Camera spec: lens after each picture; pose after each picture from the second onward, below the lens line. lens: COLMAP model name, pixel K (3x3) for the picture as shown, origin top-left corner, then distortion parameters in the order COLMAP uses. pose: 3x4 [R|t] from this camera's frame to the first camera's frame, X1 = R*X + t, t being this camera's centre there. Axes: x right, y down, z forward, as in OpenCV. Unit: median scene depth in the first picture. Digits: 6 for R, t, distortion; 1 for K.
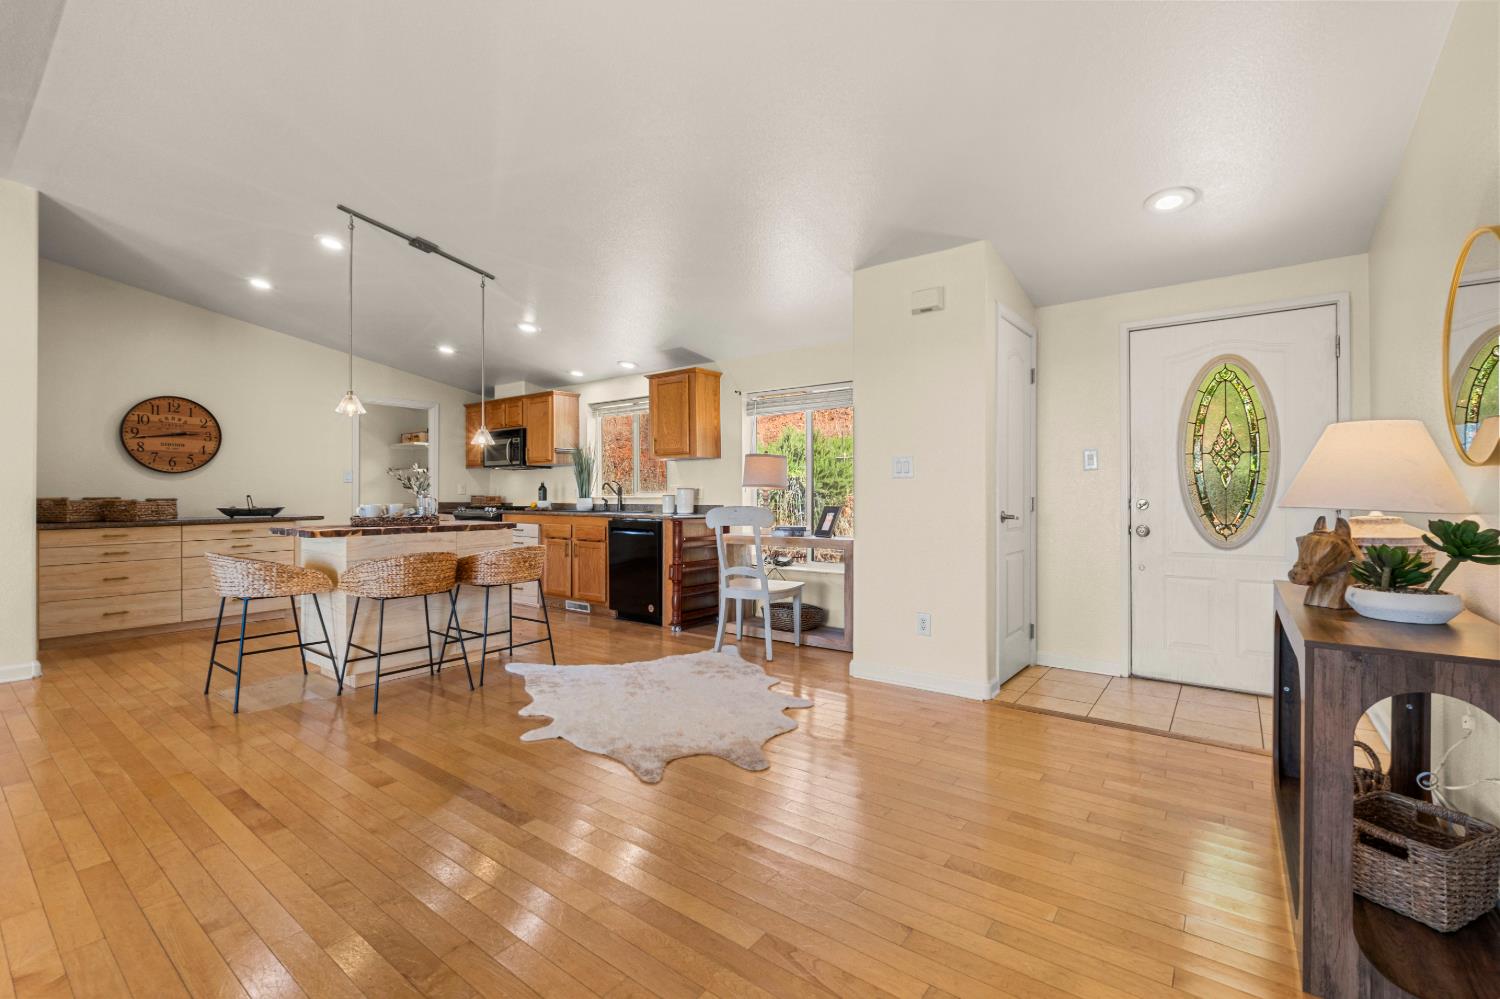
lens RADIAL K [[646.9, 0, 748.7], [0, 646.9, 499.2], [0, 0, 1]] dist [-0.004267, 0.000743]
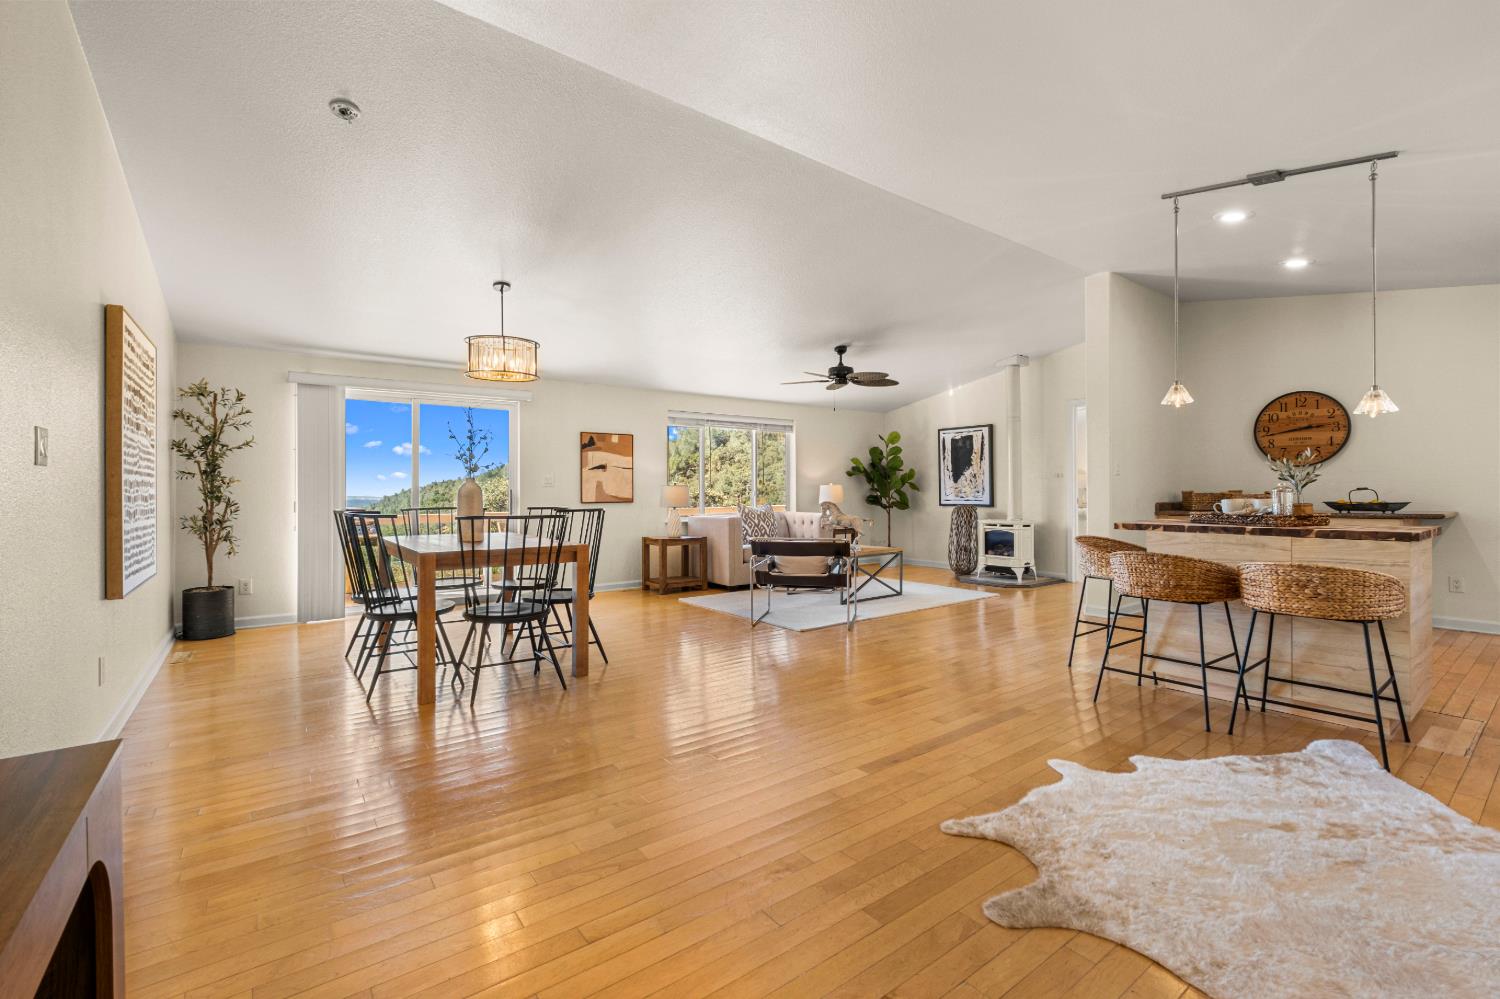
lens RADIAL K [[646.9, 0, 749.5], [0, 646.9, 494.3], [0, 0, 1]] dist [-0.004267, 0.000743]
pose [[-0.273865, 0.005181, -0.961754, 0.330932], [0.002395, 0.999986, 0.004705, -0.003162], [0.961765, -0.001015, -0.273874, 0.440229]]
